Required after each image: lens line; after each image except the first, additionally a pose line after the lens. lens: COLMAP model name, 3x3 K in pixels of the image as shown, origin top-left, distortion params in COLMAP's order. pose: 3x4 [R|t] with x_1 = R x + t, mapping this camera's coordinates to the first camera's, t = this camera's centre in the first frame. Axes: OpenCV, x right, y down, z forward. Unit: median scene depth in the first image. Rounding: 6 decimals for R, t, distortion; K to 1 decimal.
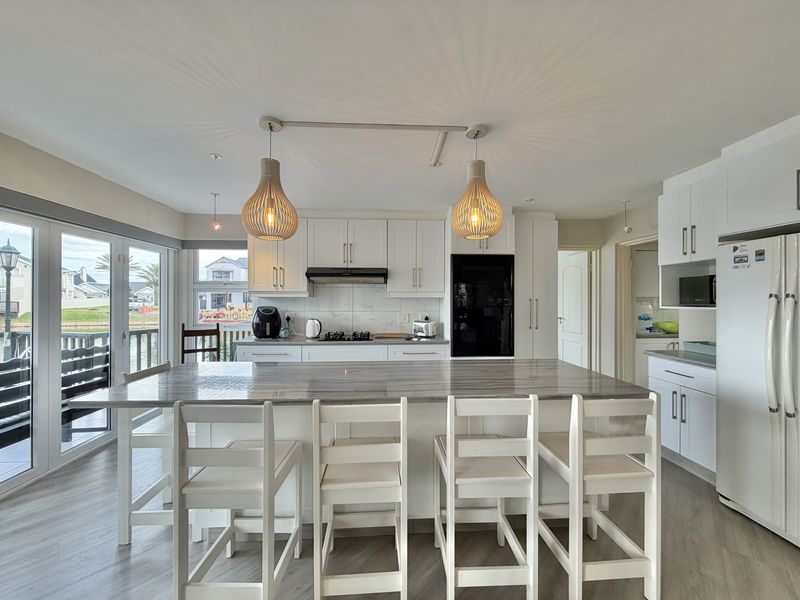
lens RADIAL K [[321.7, 0, 398.1], [0, 321.7, 299.9], [0, 0, 1]] dist [0.000848, 0.000499]
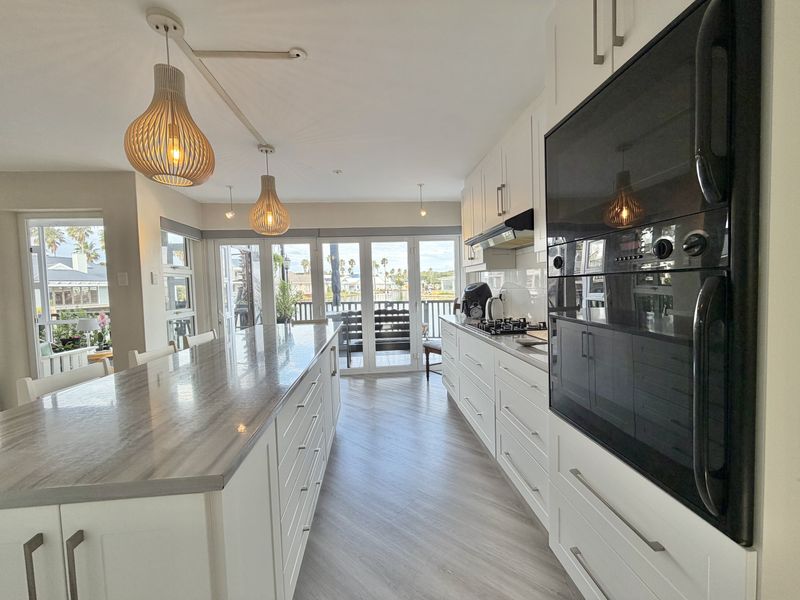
lens RADIAL K [[321.7, 0, 398.1], [0, 321.7, 299.9], [0, 0, 1]] dist [0.000848, 0.000499]
pose [[0.036939, 0.040979, -0.998477, 0.605562], [0.035707, 0.998467, 0.042300, 0.028965], [0.998679, -0.037215, 0.035419, 0.899587]]
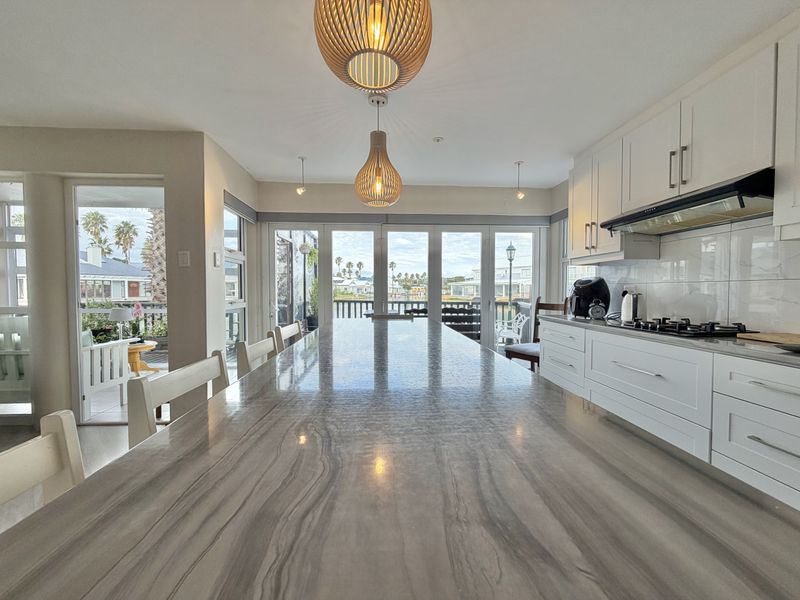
lens RADIAL K [[321.7, 0, 398.1], [0, 321.7, 299.9], [0, 0, 1]] dist [0.000848, 0.000499]
pose [[0.019917, 0.028395, -0.999398, 0.435073], [0.005643, 0.999578, 0.028512, 0.062634], [0.999786, -0.006207, 0.019748, 0.634355]]
